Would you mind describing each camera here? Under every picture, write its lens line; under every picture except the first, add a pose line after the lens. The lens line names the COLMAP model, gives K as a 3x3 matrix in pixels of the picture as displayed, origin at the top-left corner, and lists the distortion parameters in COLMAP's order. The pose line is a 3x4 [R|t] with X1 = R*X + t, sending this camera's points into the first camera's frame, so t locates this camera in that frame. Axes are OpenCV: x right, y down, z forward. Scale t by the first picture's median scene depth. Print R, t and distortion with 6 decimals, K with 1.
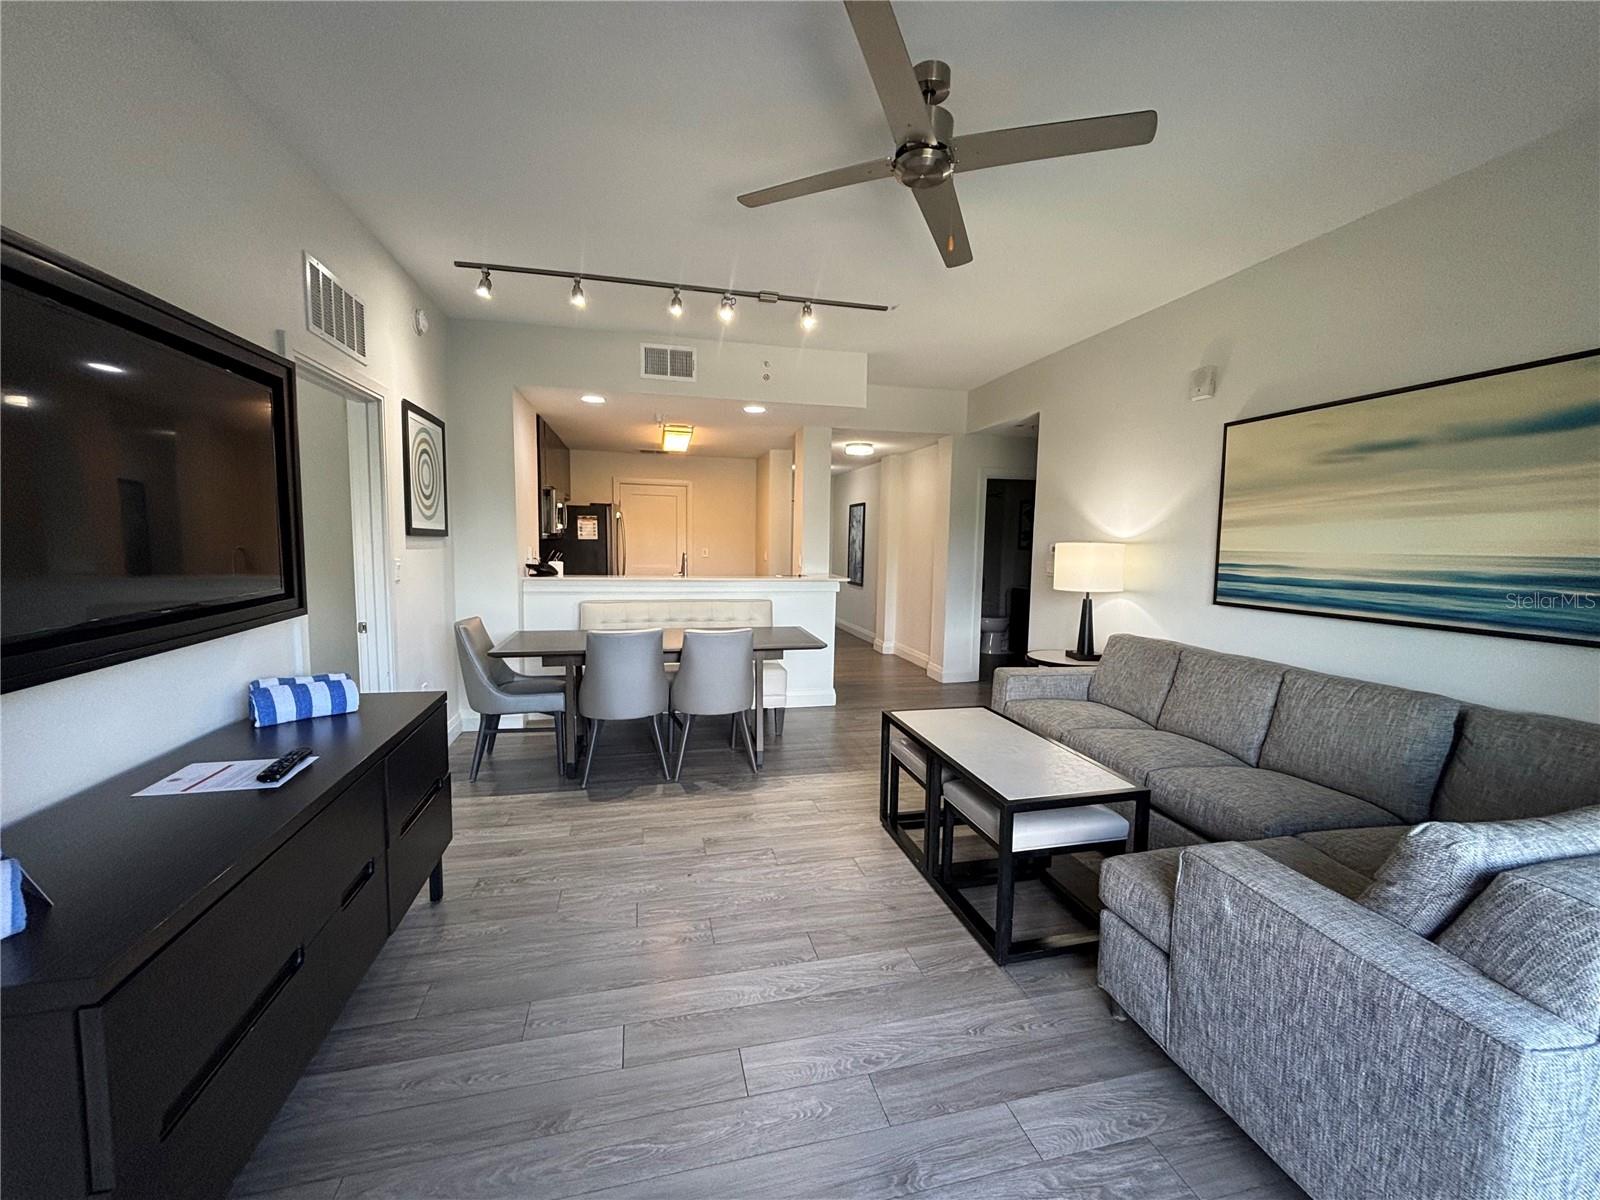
lens RADIAL K [[640.9, 0, 795.7], [0, 640.9, 600.2], [0, 0, 1]] dist [-0.003639, 0.000684]
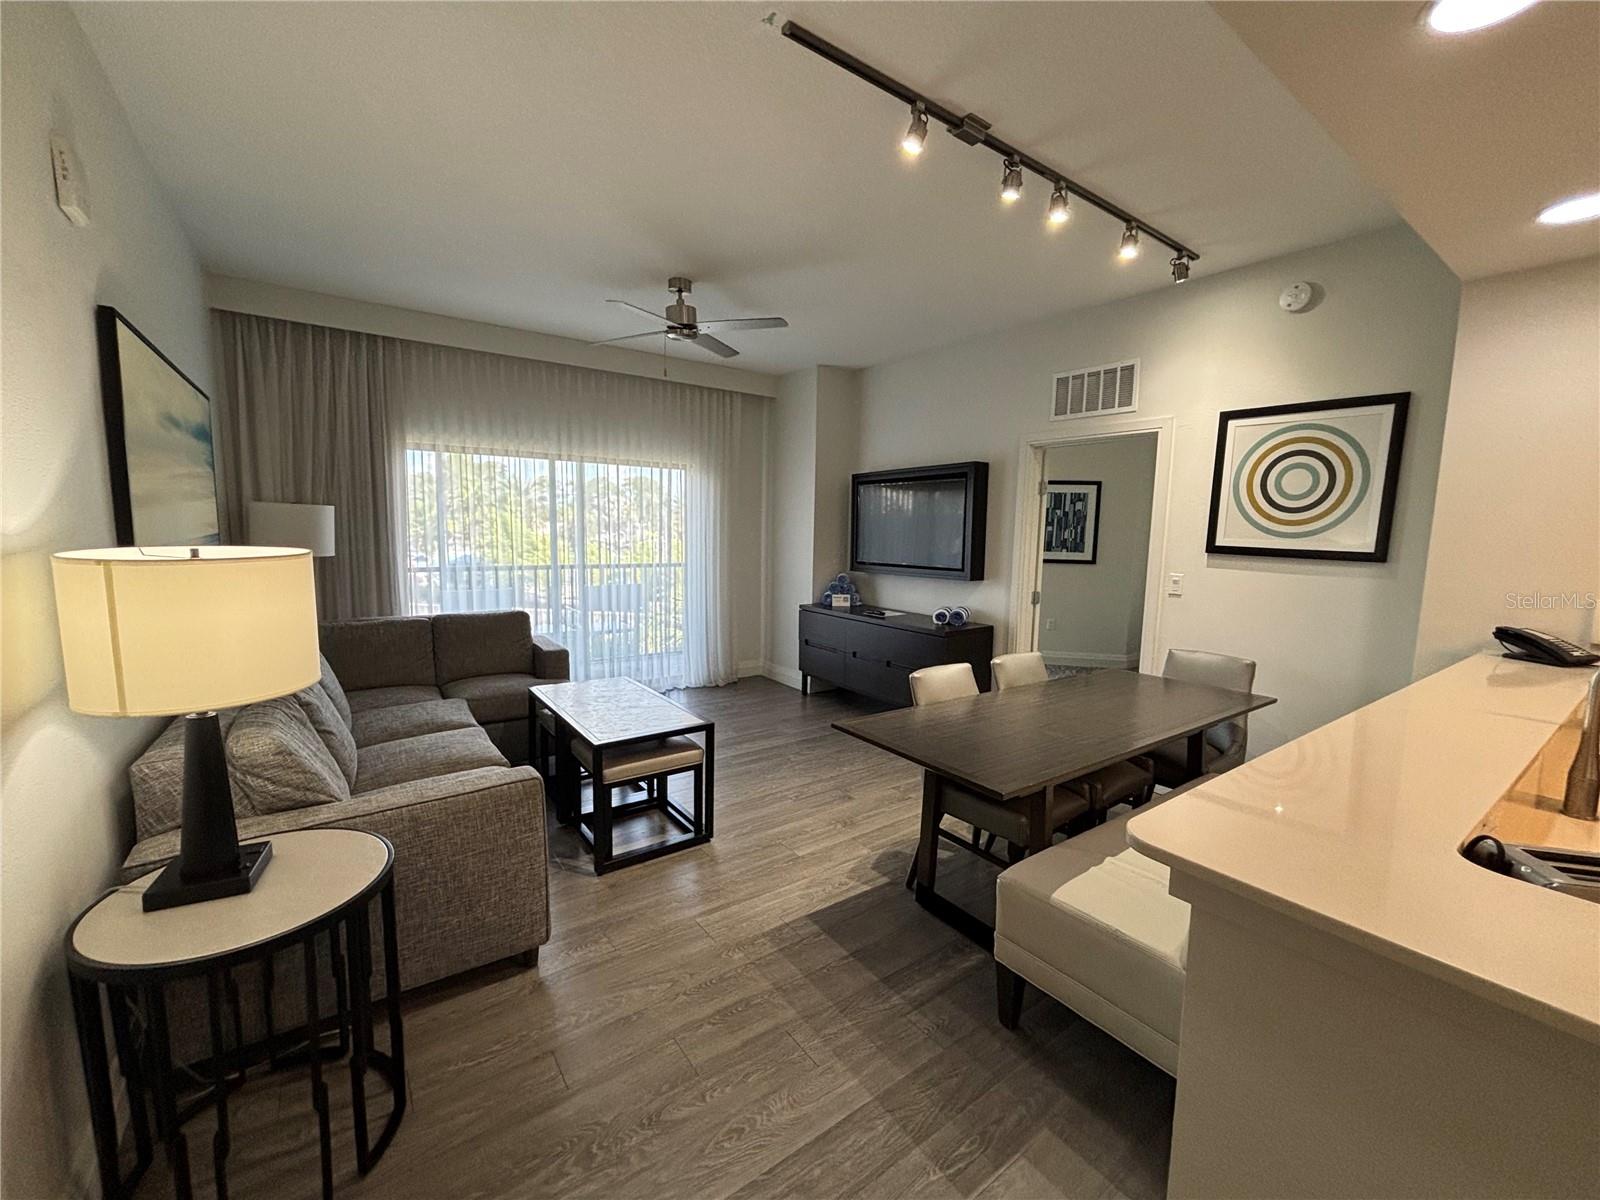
lens RADIAL K [[640.9, 0, 798.6], [0, 640.9, 593.8], [0, 0, 1]] dist [-0.003639, 0.000684]
pose [[-0.923452, 0.006320, -0.383661, 0.363945], [-0.071451, 0.979545, 0.188115, -0.190644], [0.377002, 0.201128, -0.904111, 1.776584]]
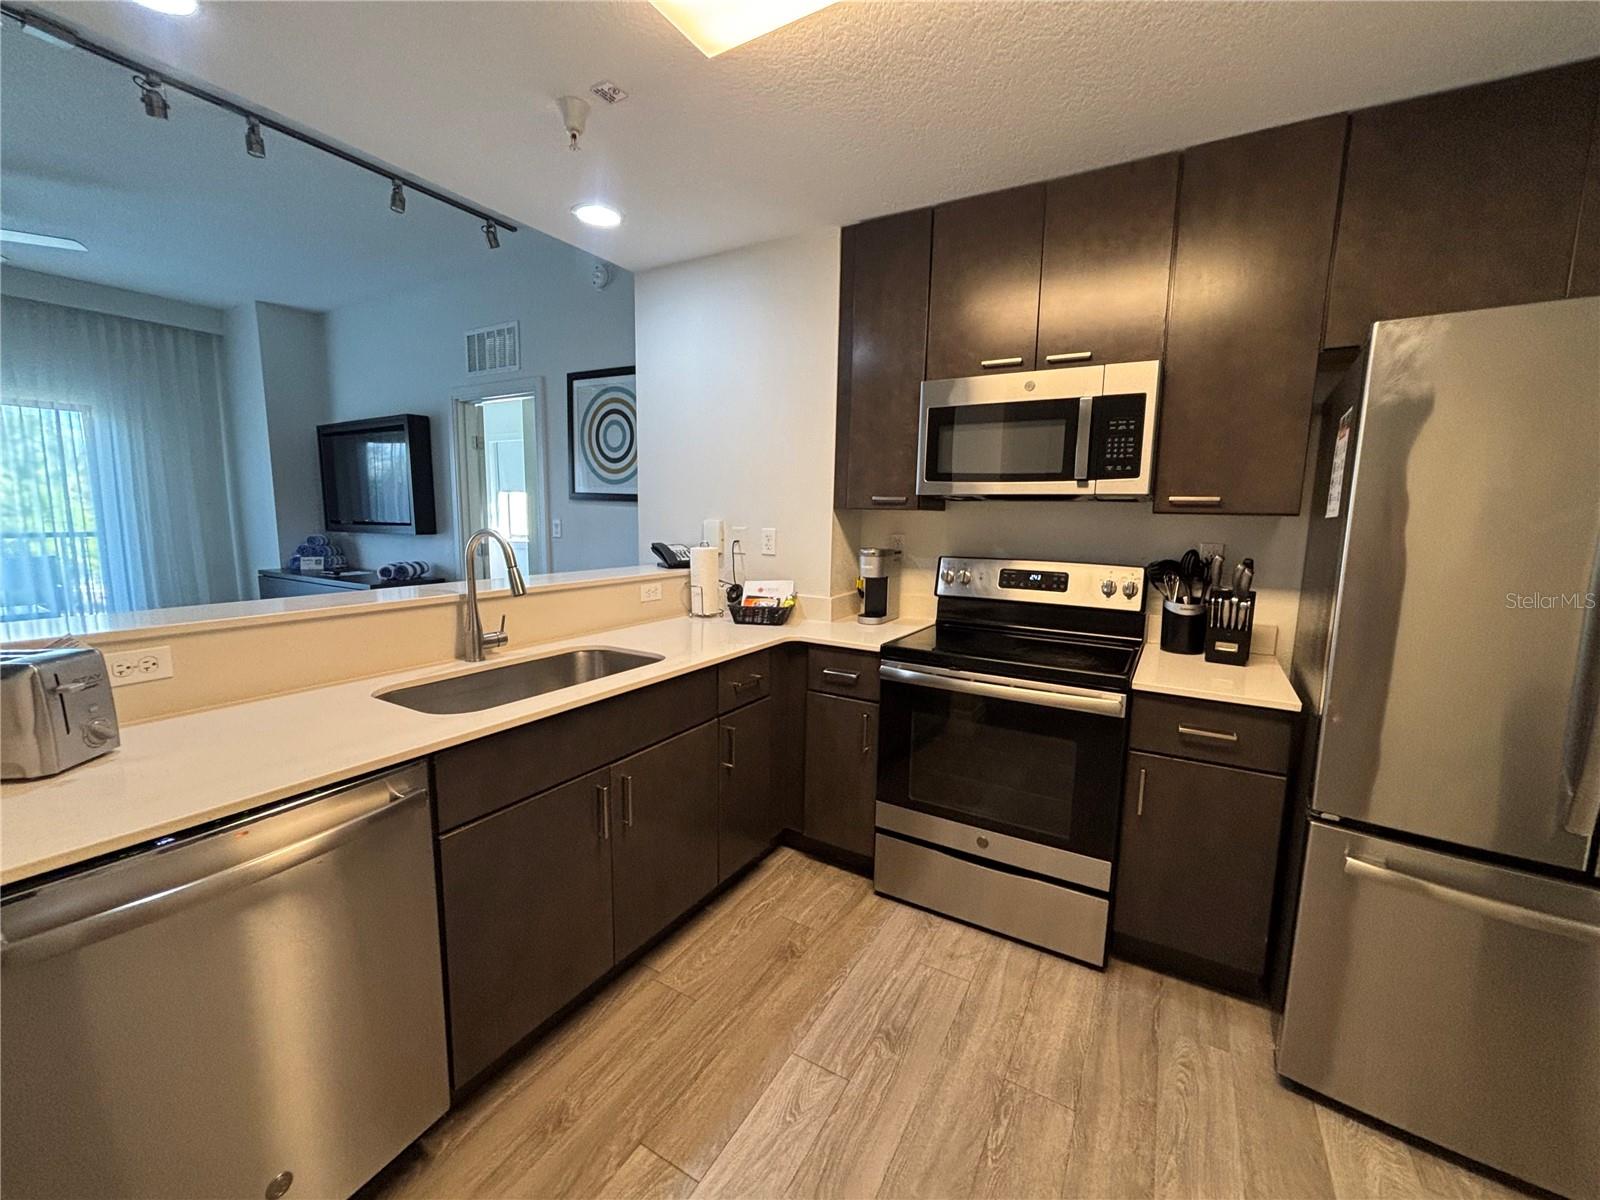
lens RADIAL K [[640.9, 0, 803.5], [0, 640.9, 595.5], [0, 0, 1]] dist [-0.003639, 0.000684]
pose [[-0.687663, 0.066680, -0.722961, -0.074645], [-0.099694, 0.977669, 0.184999, -0.195382], [0.719152, 0.199292, -0.665659, 2.204957]]
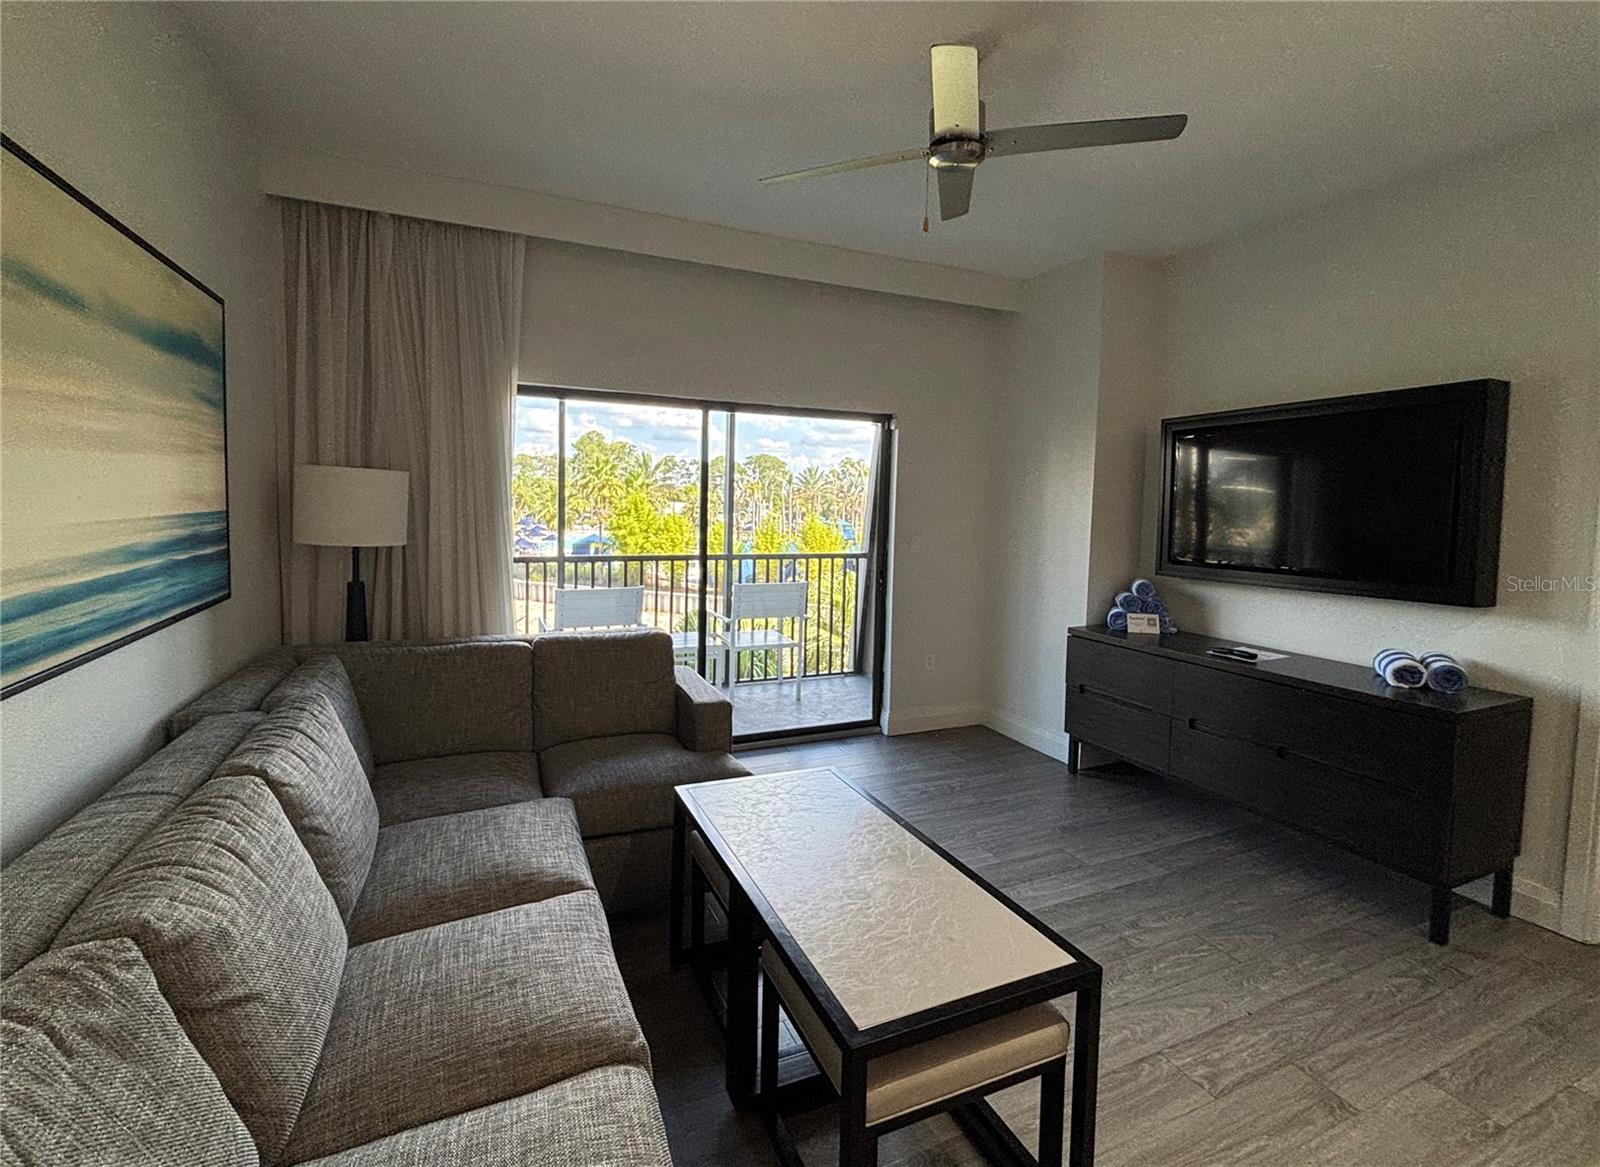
lens RADIAL K [[690.0, 0, 763.8], [0, 690.0, 539.6], [0, 0, 1]] dist [-0.005500, -0.000937]
pose [[-0.987396, -0.028088, -0.155758, 0.395714], [-0.051335, 0.987758, 0.147304, -0.131916], [0.149714, 0.153443, -0.976750, 1.276557]]
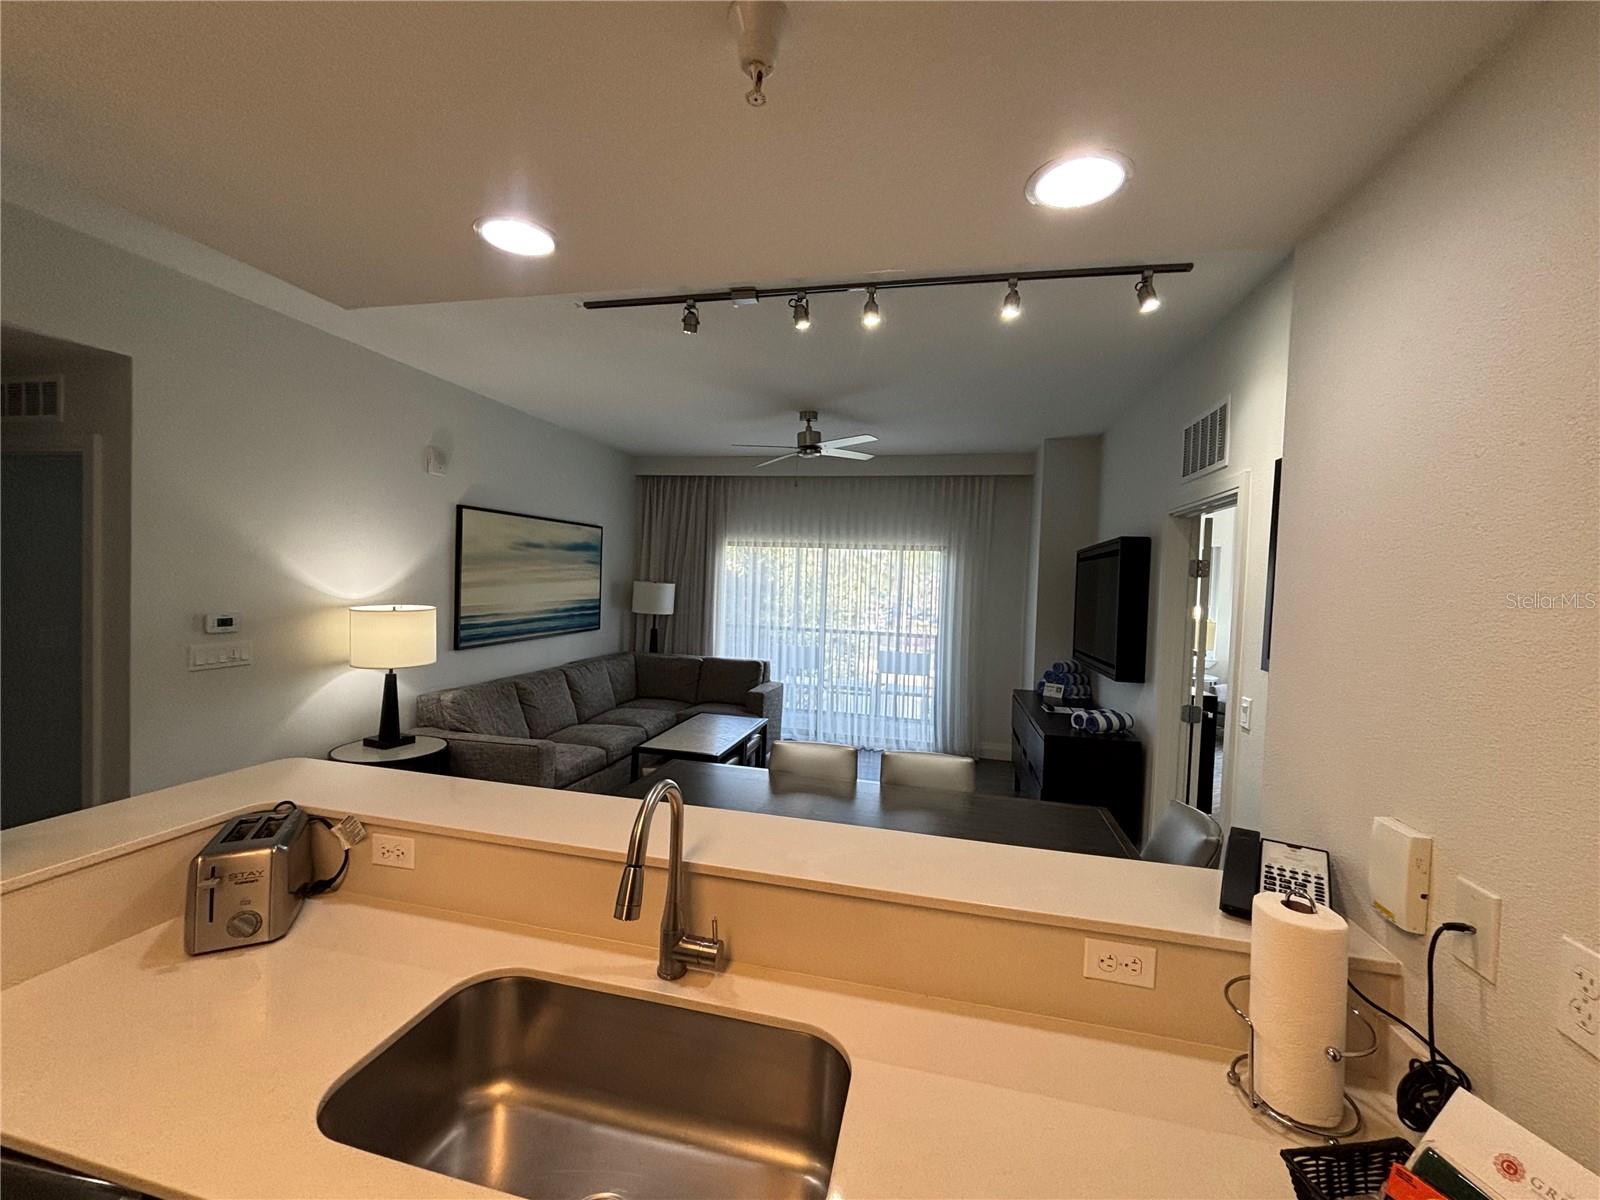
lens RADIAL K [[640.9, 0, 808.1], [0, 640.9, 600.0], [0, 0, 1]] dist [-0.003639, 0.000684]
pose [[-0.897460, -0.064126, 0.436411, -0.506432], [-0.009533, 0.991965, 0.126155, -0.263948], [-0.440994, 0.109059, -0.890860, 1.890469]]
